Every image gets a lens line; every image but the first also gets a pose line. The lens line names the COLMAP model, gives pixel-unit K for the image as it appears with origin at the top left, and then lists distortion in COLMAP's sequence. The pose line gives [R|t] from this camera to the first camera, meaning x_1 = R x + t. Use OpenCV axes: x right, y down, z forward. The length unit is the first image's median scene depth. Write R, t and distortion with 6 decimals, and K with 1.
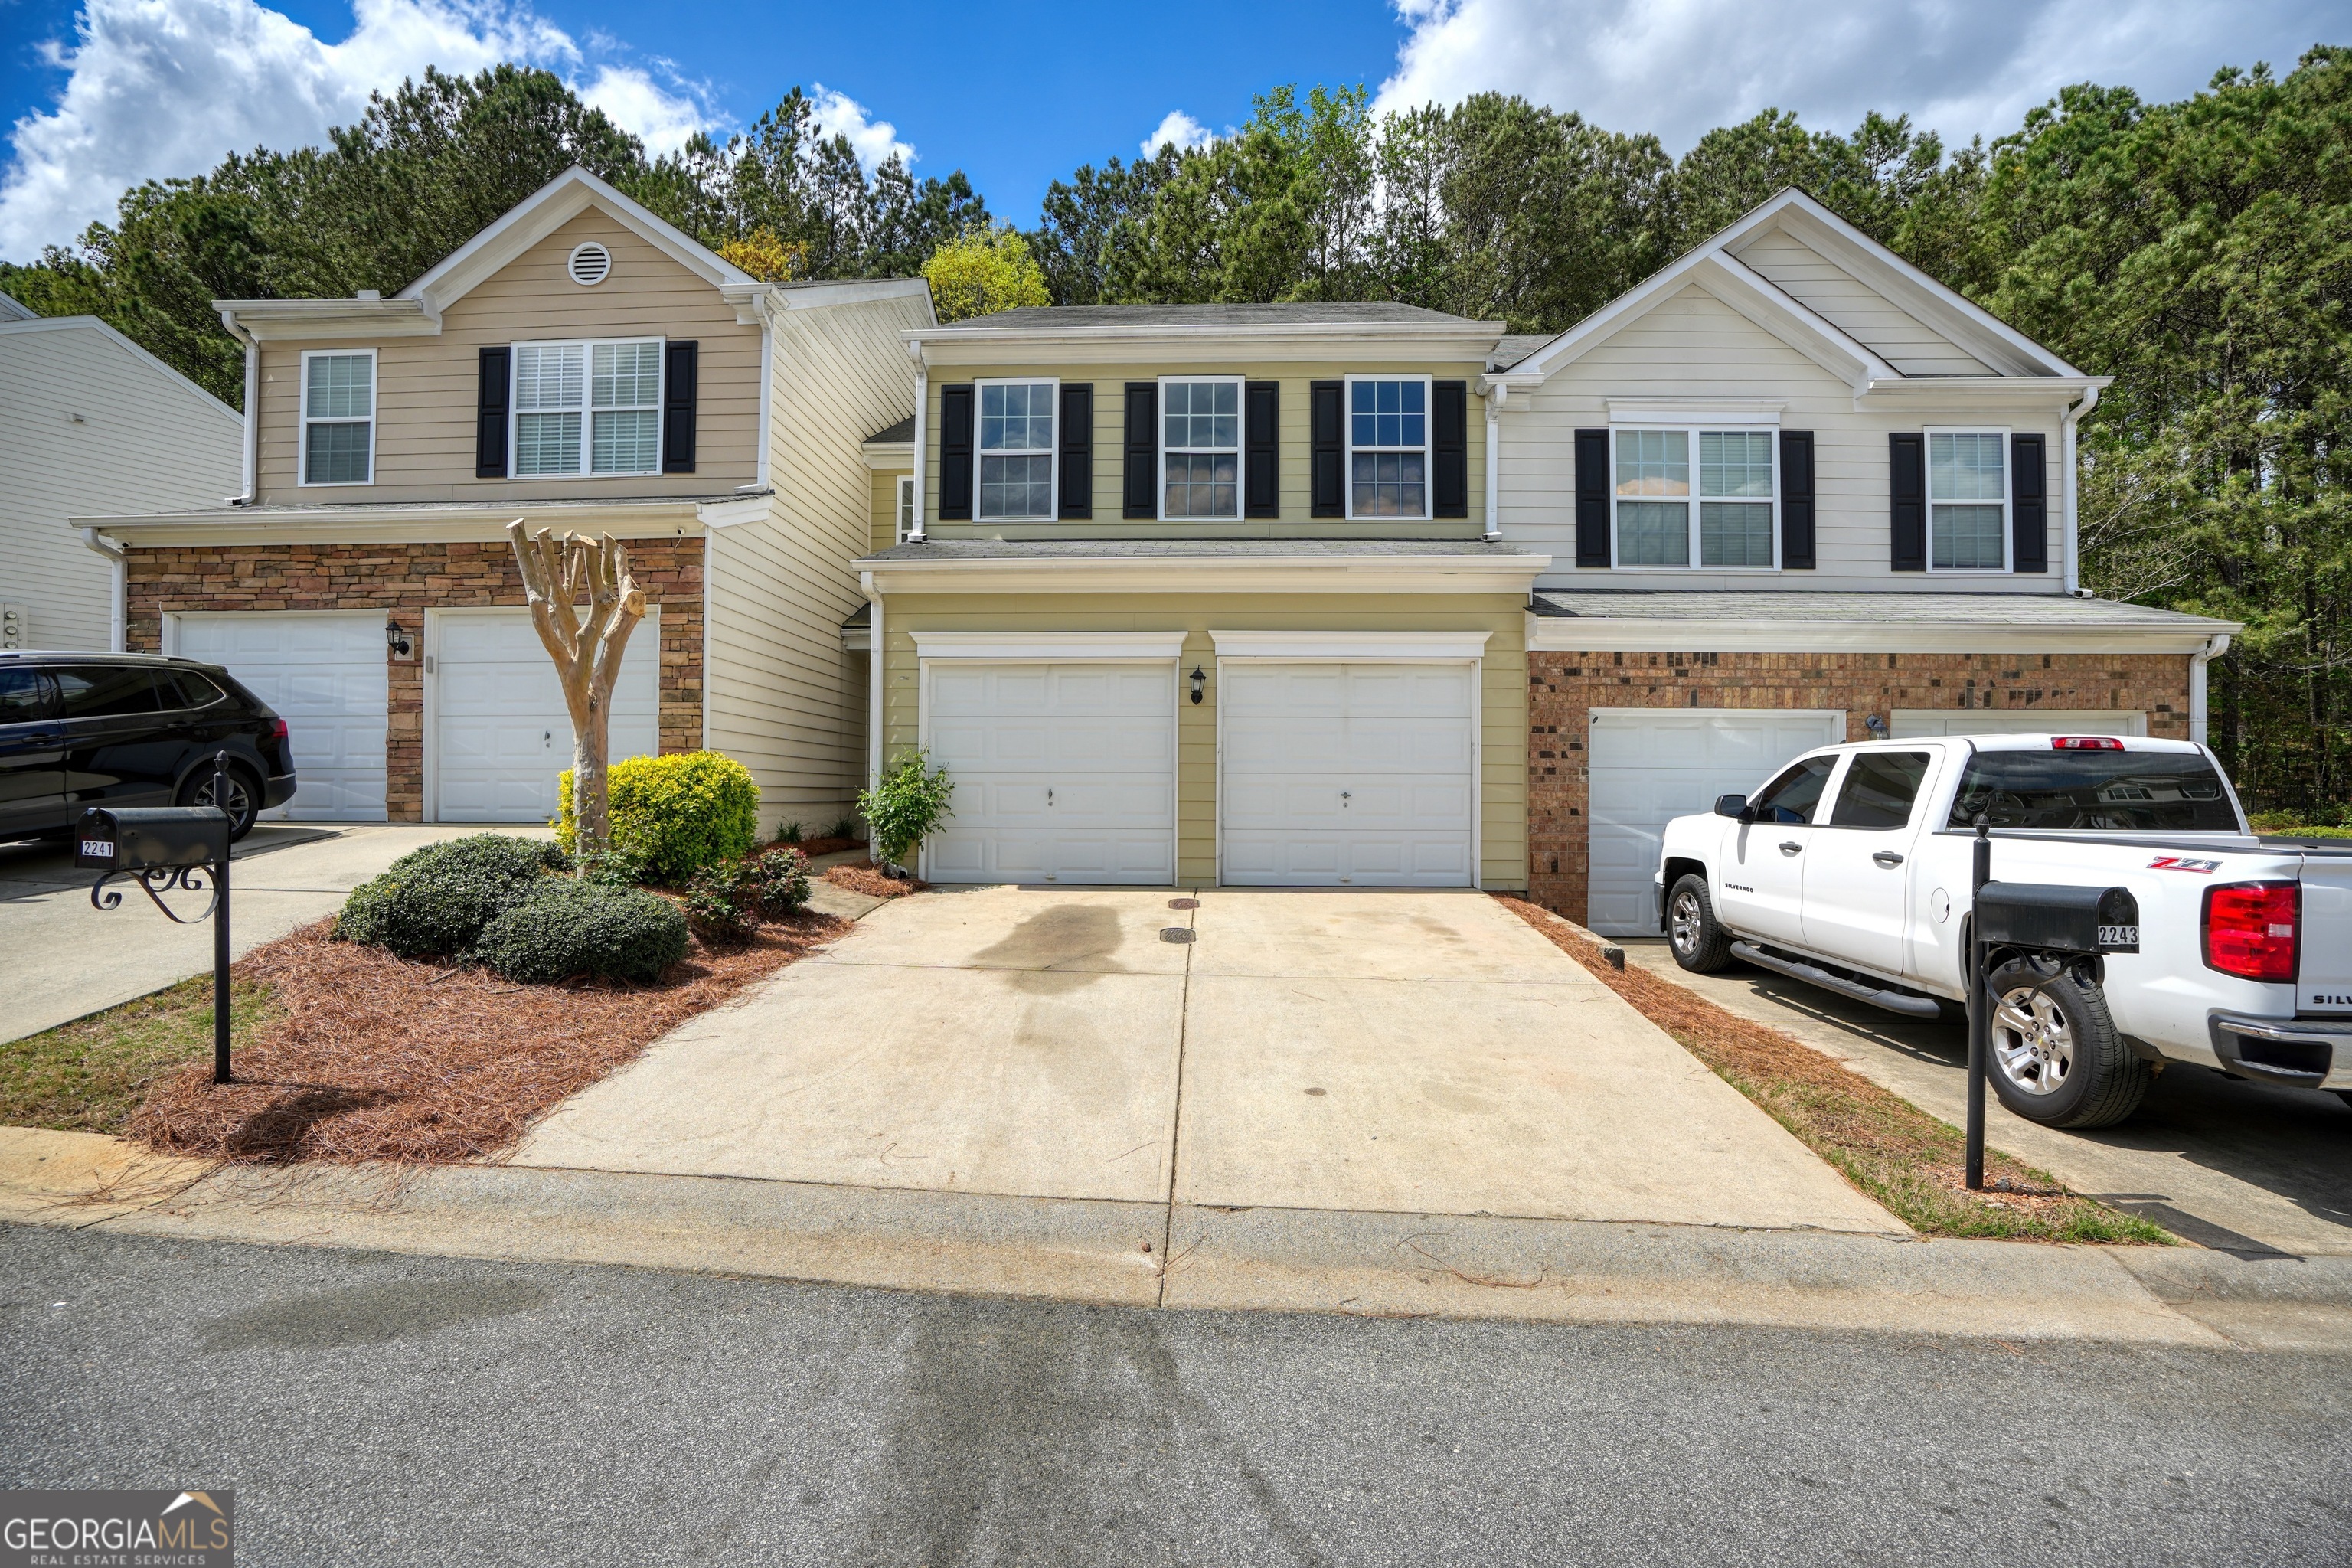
lens RADIAL K [[1085.1, 0, 1171.9], [0, 1085.1, 777.4], [0, 0, 1]] dist [-0.064765, 0.028443]
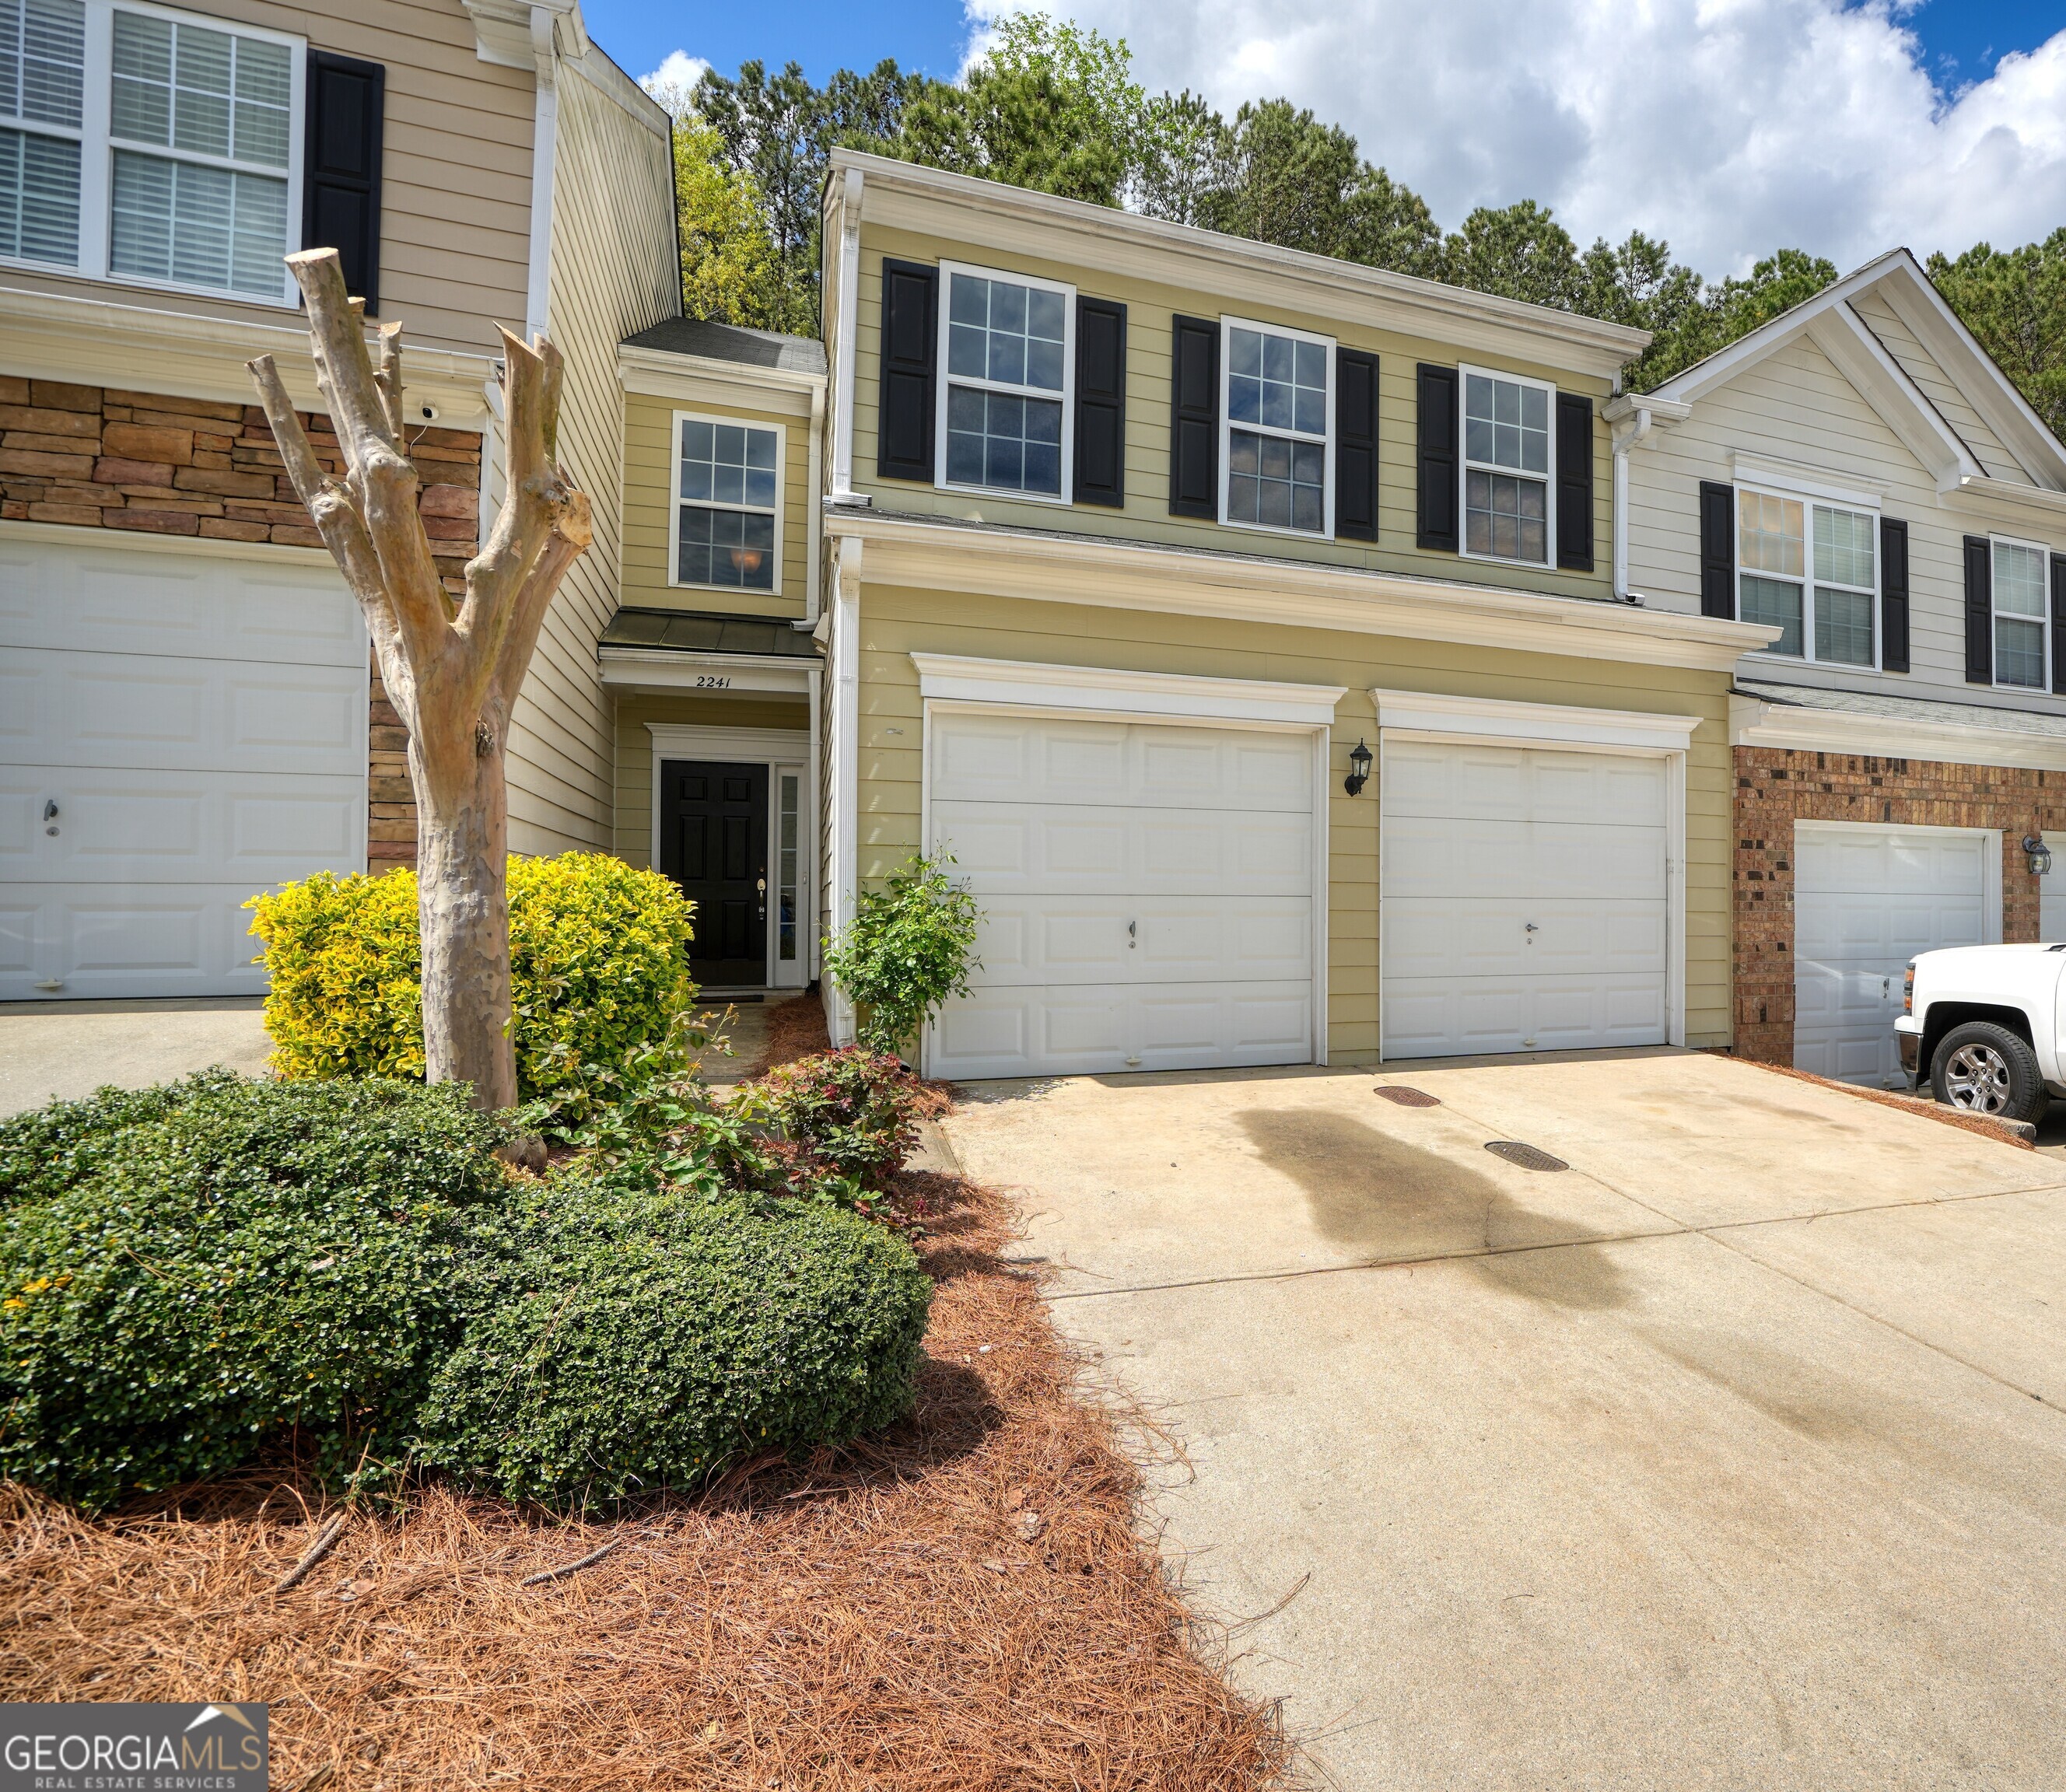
lens RADIAL K [[1234.3, 0, 1340.4], [0, 1234.3, 889.9], [0, 0, 1]] dist [-0.059155, 0.022505]
pose [[0.898364, 0.005602, 0.439215, -0.316059], [-0.006870, 0.999976, 0.001298, -0.009165], [-0.439197, -0.004183, 0.898381, 0.299771]]
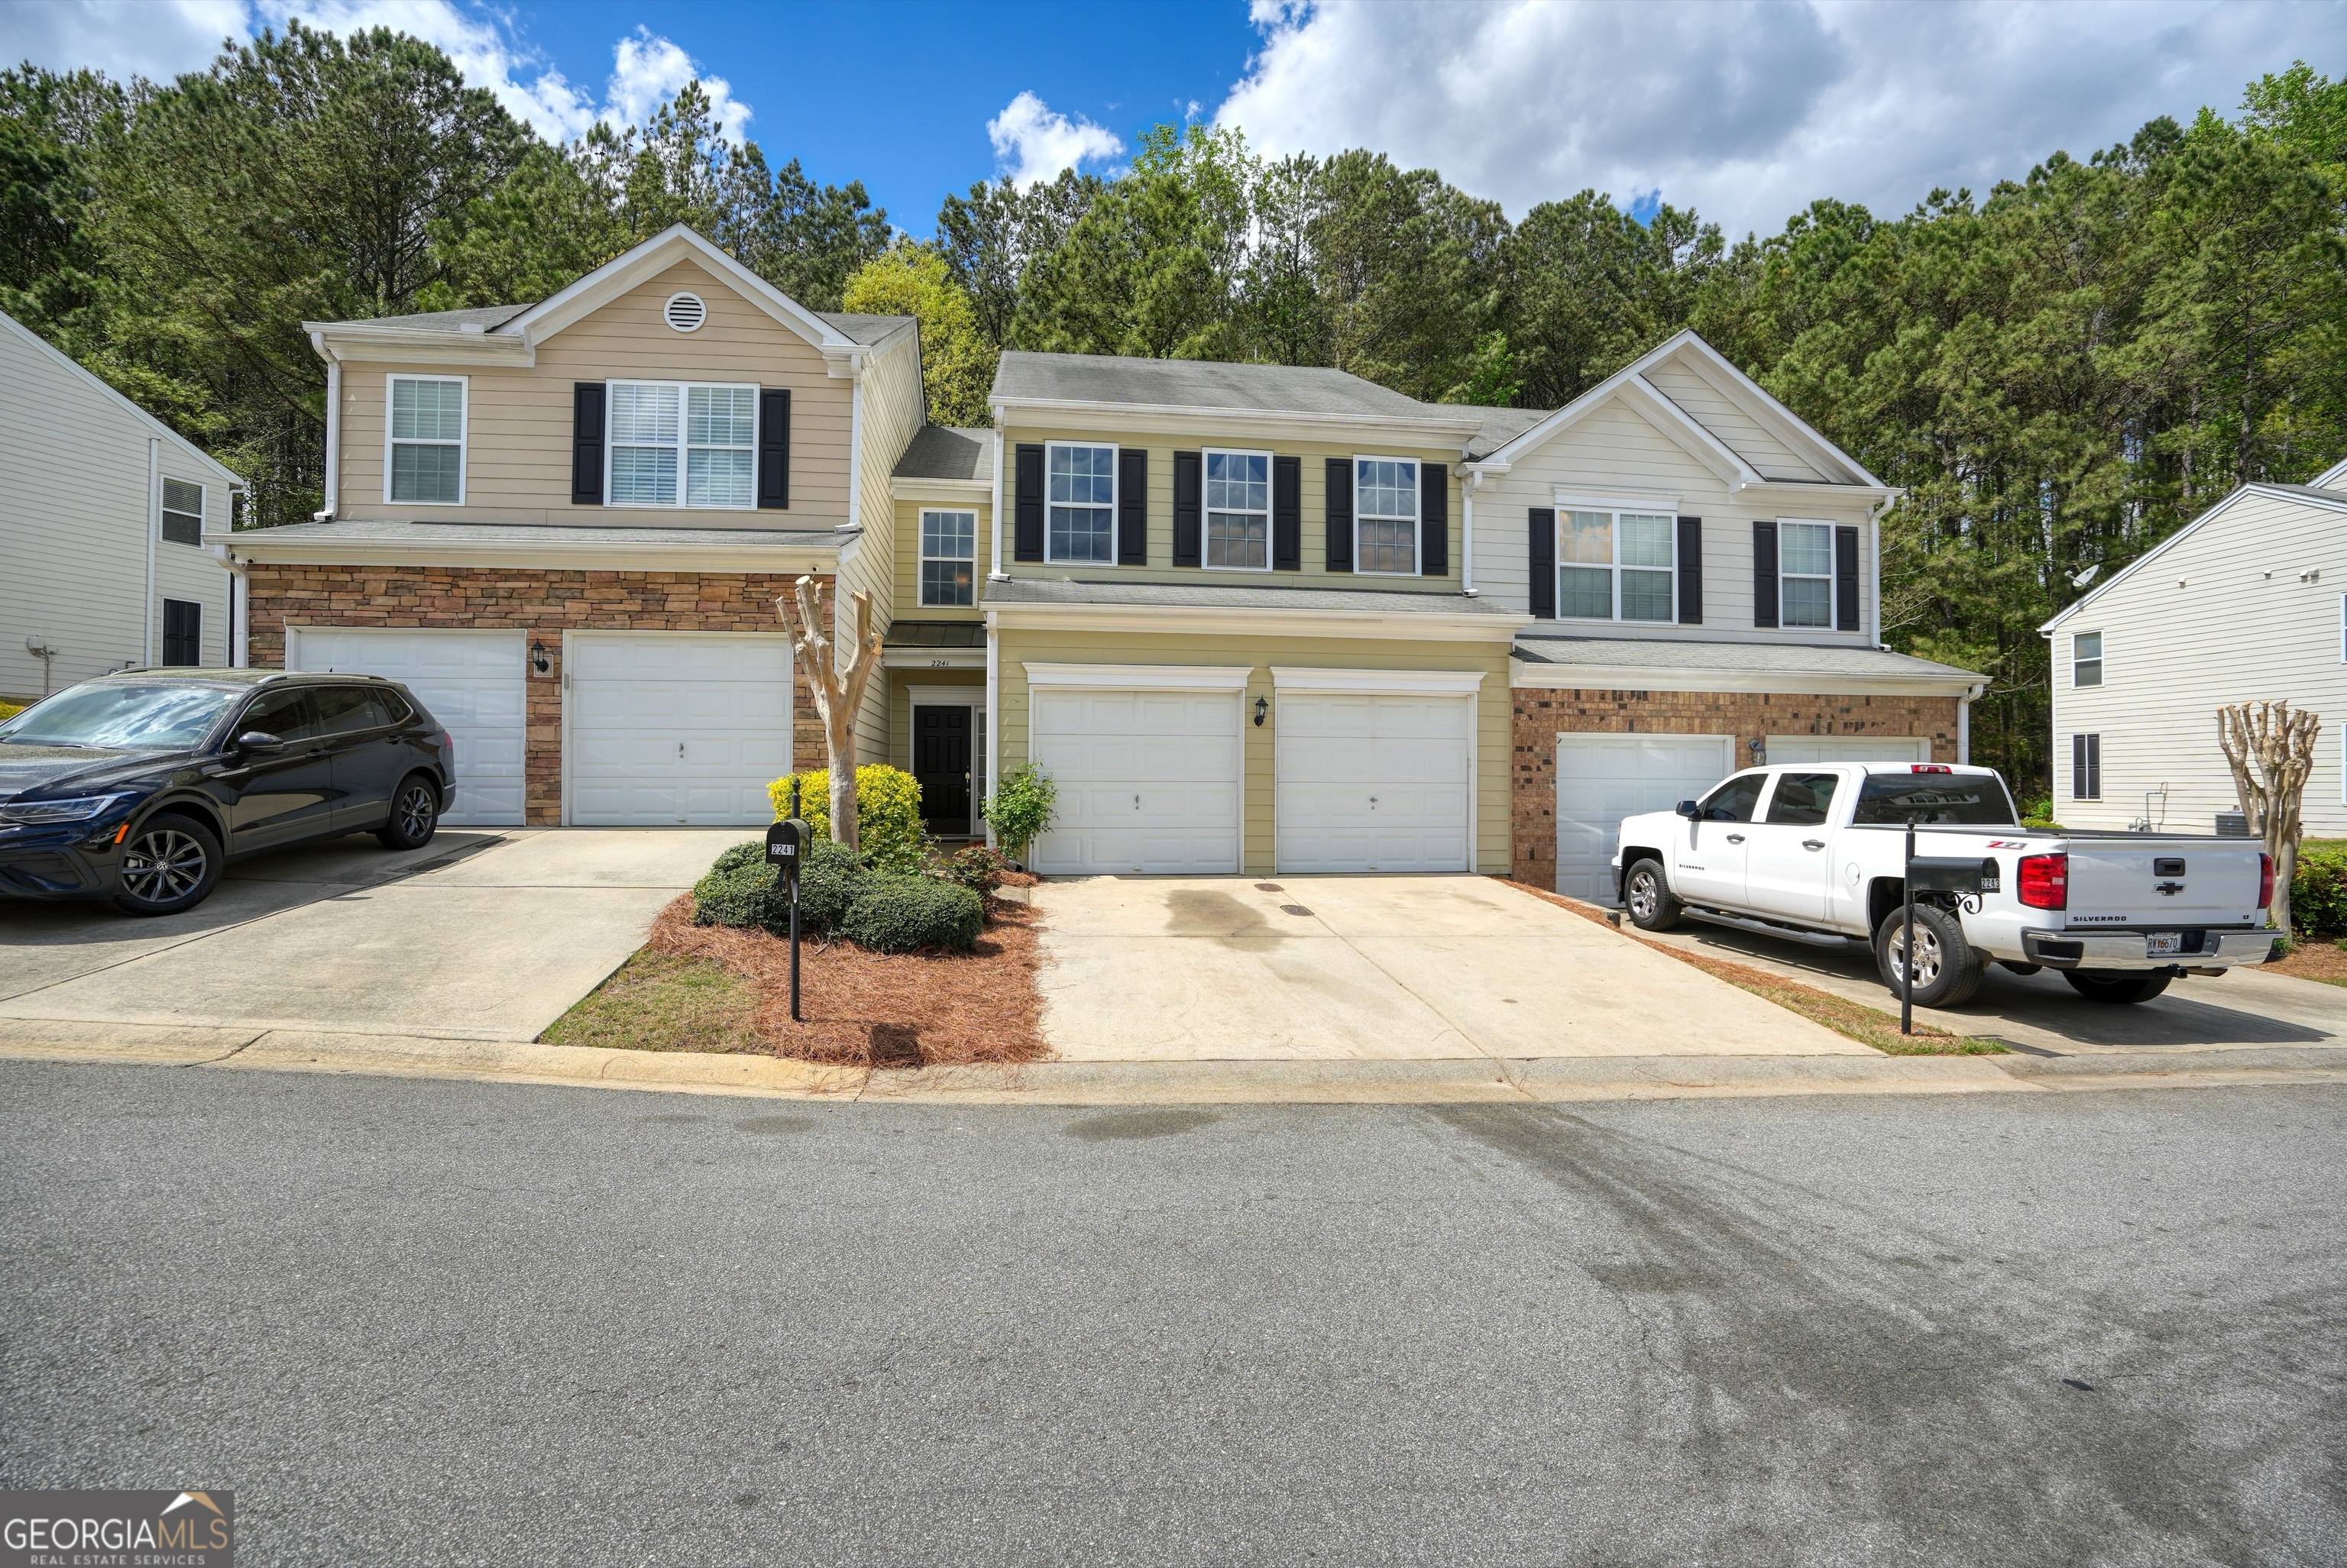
lens RADIAL K [[1084.5, 0, 1179.8], [0, 1084.5, 773.9], [0, 0, 1]] dist [-0.065077, 0.029914]
pose [[0.984472, 0.002038, 0.175530, -0.274342], [-0.002040, 0.999998, -0.000168, -0.012598], [-0.175529, -0.000193, 0.984474, -0.189825]]
